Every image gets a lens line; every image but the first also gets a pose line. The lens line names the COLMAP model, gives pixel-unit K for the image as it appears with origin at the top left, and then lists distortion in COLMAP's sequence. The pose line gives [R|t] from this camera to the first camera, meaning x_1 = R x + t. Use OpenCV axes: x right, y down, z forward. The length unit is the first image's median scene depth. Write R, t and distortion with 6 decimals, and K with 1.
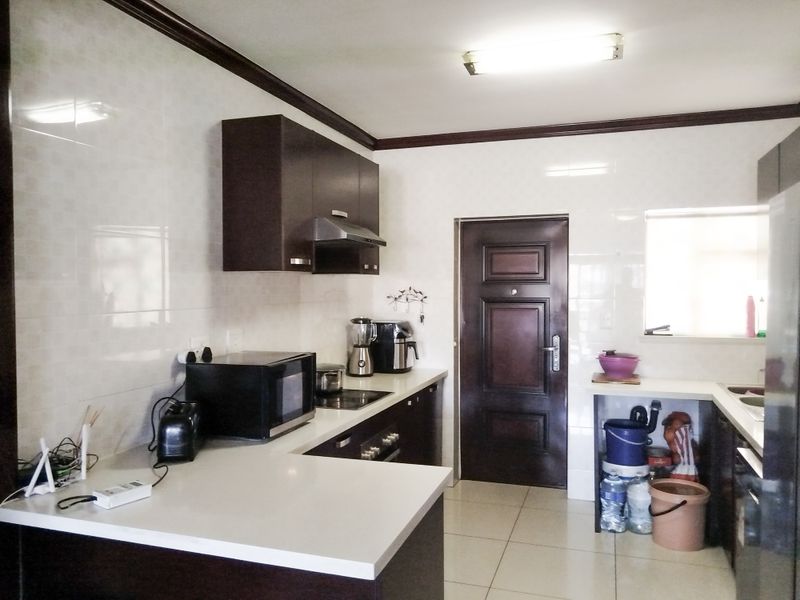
lens RADIAL K [[624.8, 0, 397.6], [0, 624.8, 304.1], [0, 0, 1]] dist [-0.008677, -0.014217]
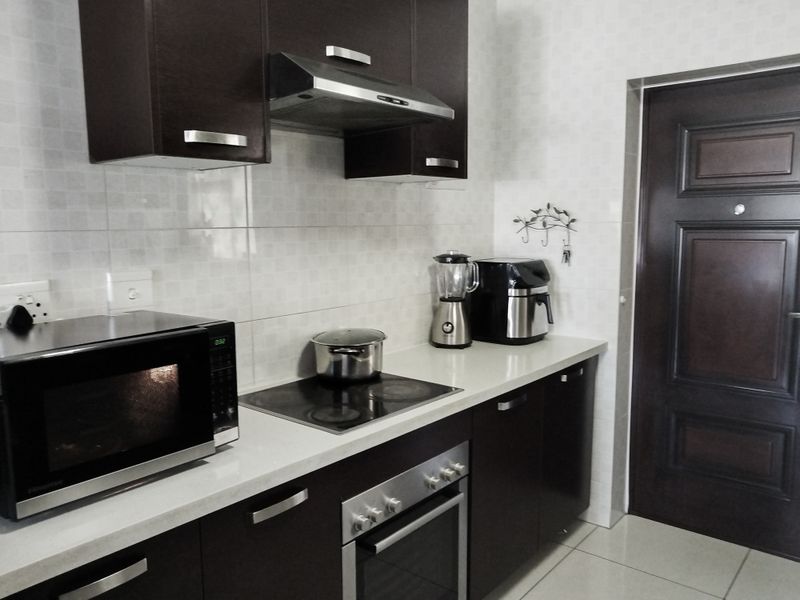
lens RADIAL K [[624.8, 0, 397.6], [0, 624.8, 304.1], [0, 0, 1]] dist [-0.008677, -0.014217]
pose [[0.931731, 0.039747, -0.360966, 0.114943], [-0.002583, 0.994692, 0.102860, 0.008391], [0.363139, -0.094905, 0.926889, 0.399289]]
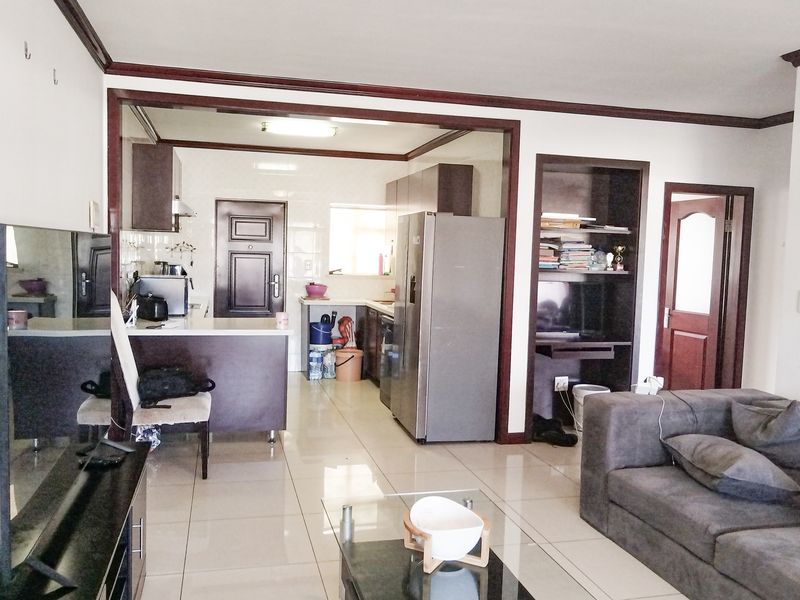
lens RADIAL K [[624.8, 0, 397.6], [0, 624.8, 304.1], [0, 0, 1]] dist [-0.008677, -0.014217]
pose [[0.833761, -0.016322, 0.551884, -0.406868], [-0.019547, 0.998064, 0.059047, 0.025224], [-0.551780, -0.060019, 0.831827, -0.568203]]
